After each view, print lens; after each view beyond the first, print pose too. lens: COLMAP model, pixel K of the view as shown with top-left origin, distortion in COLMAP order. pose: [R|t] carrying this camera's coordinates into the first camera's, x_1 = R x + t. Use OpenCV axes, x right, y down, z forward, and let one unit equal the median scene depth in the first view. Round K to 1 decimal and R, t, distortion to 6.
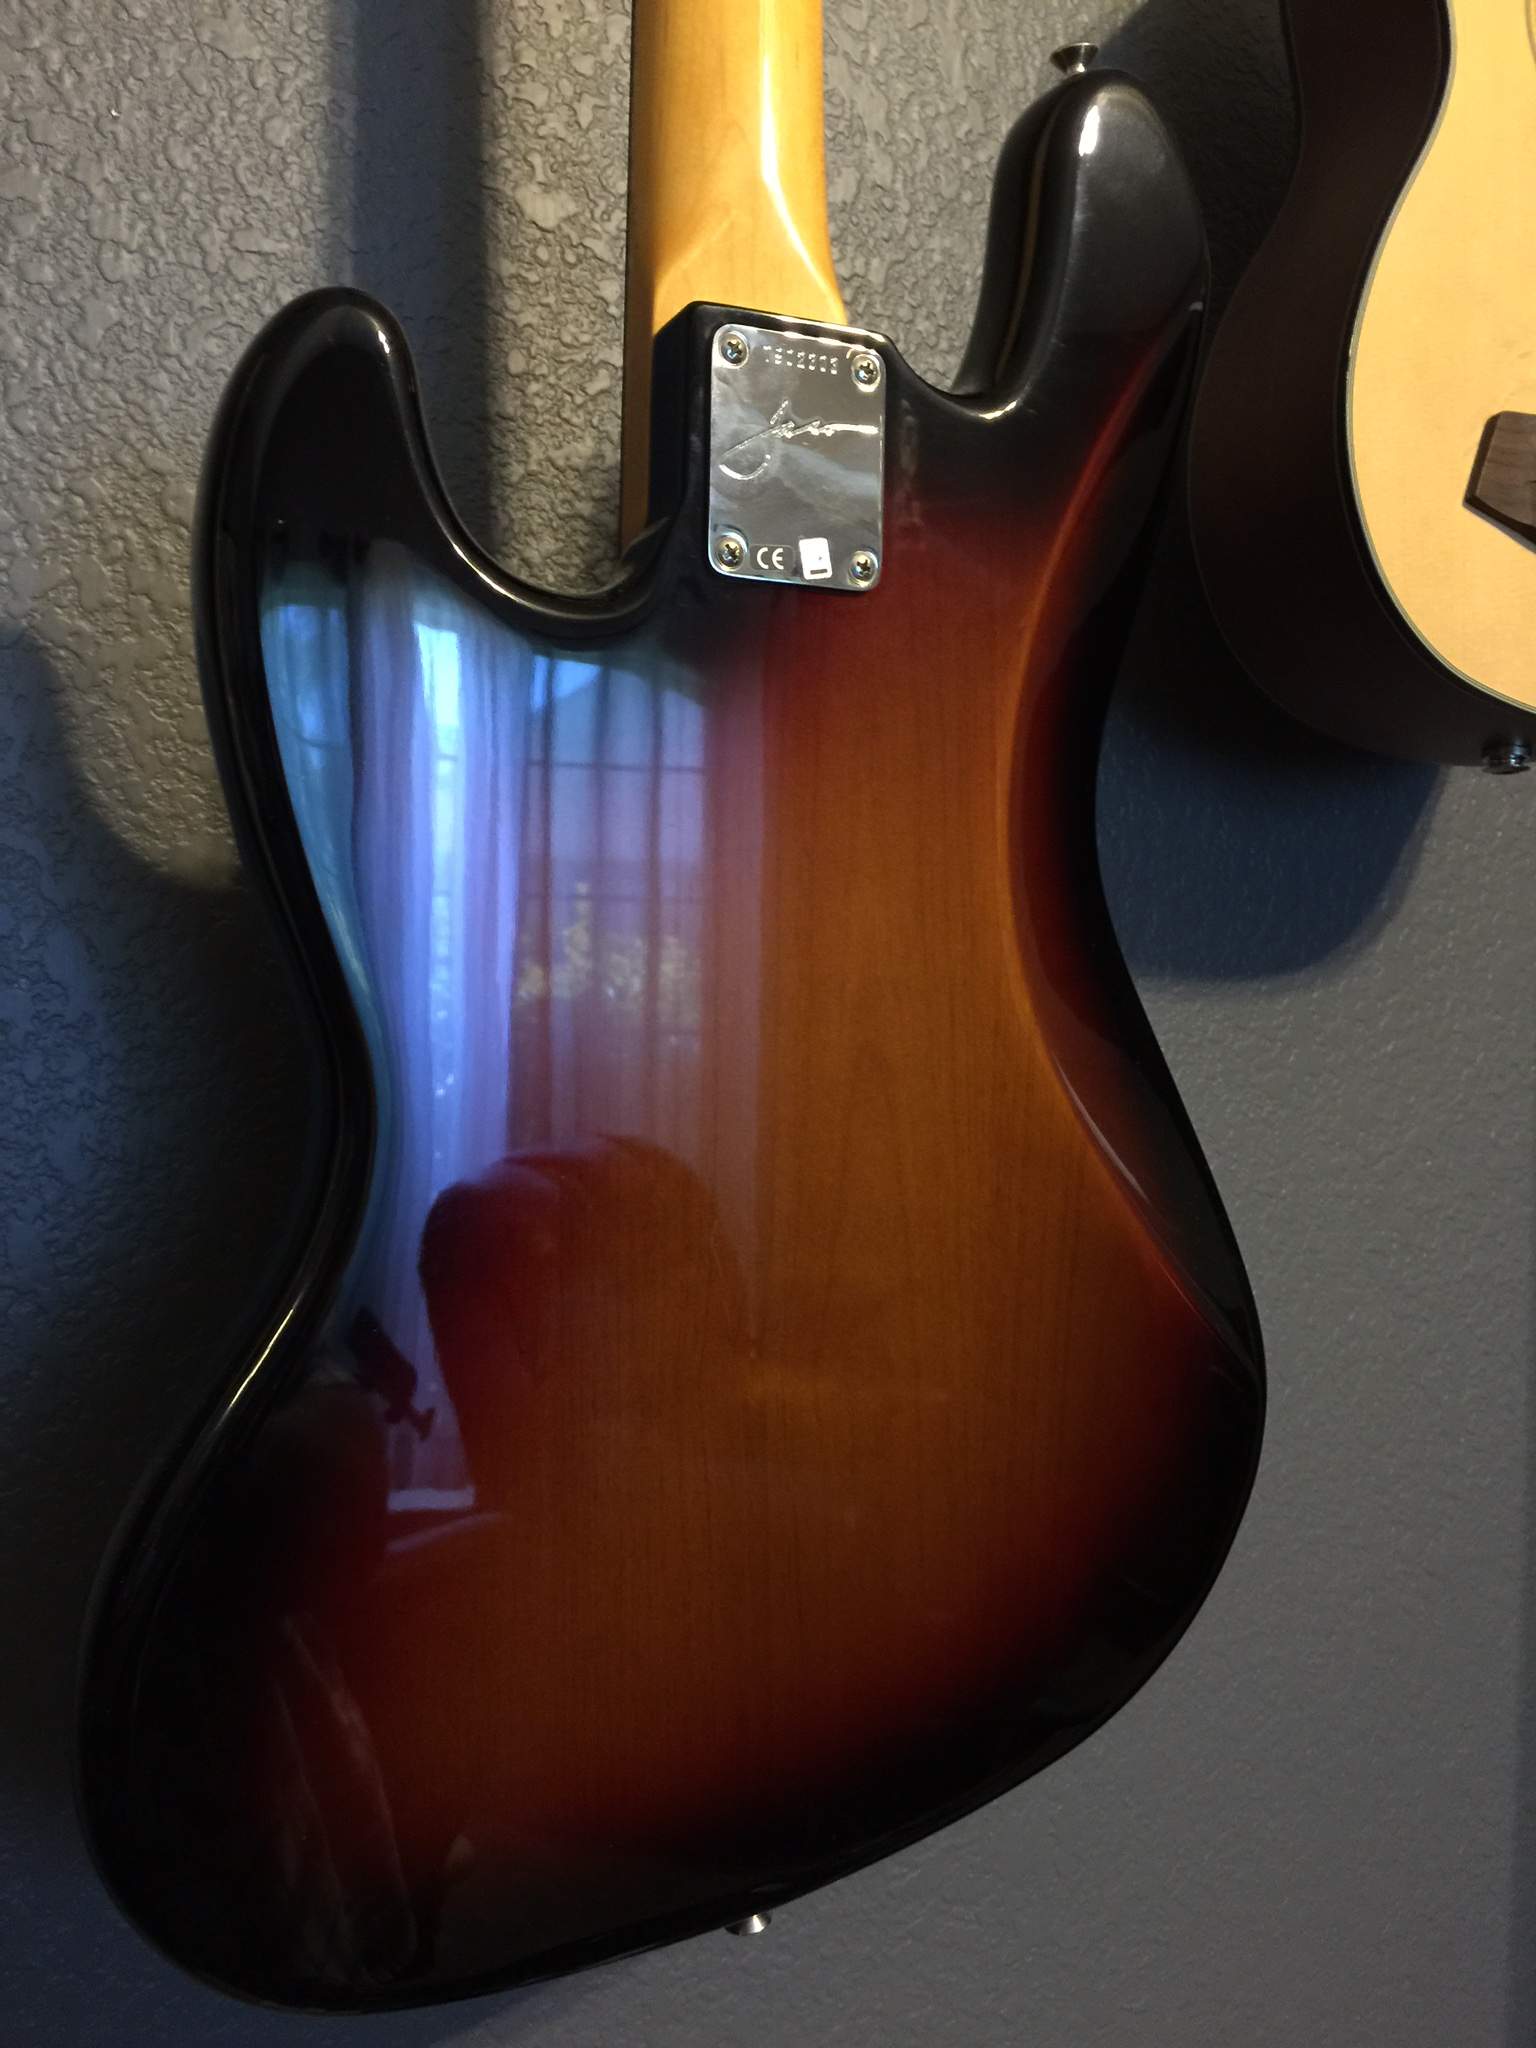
lens RADIAL K [[1770.9, 0, 761.7], [0, 1770.9, 1017.9], [0, 0, 1]] dist [0.070906, -0.116336]
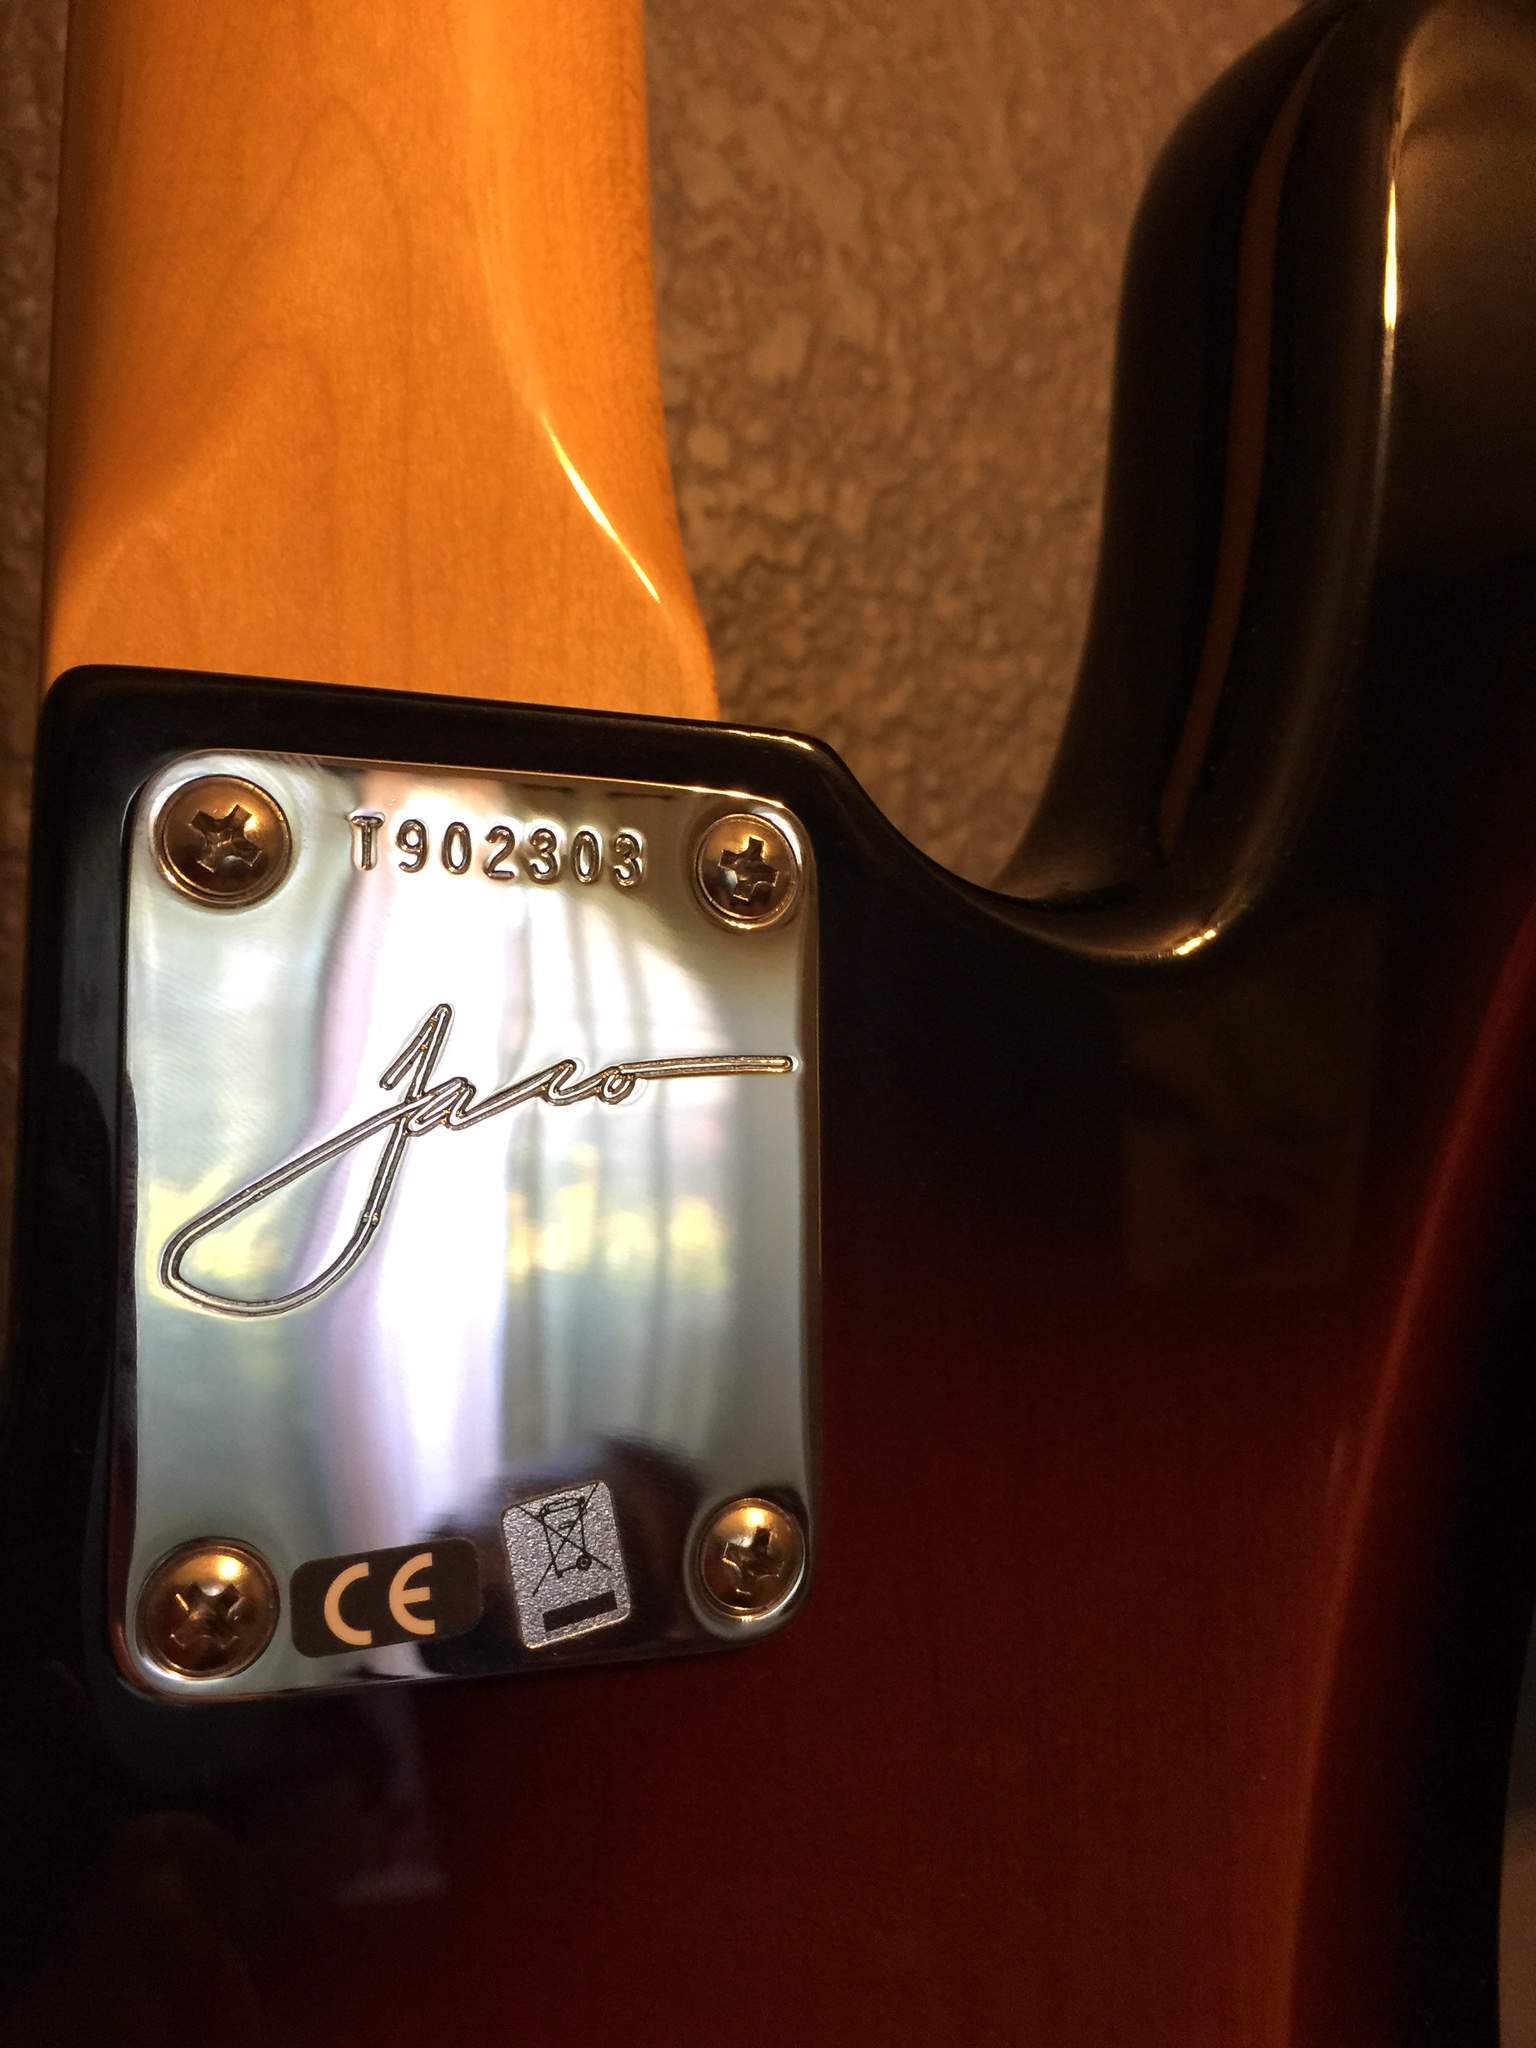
lens RADIAL K [[1761.3, 0, 769.5], [0, 1761.3, 973.7], [0, 0, 1]] dist [0.093450, -0.166931]
pose [[0.999521, -0.022112, -0.021672, 0.048887], [0.019145, 0.991502, -0.128676, -0.222408], [0.024333, 0.128200, 0.991450, 0.517972]]
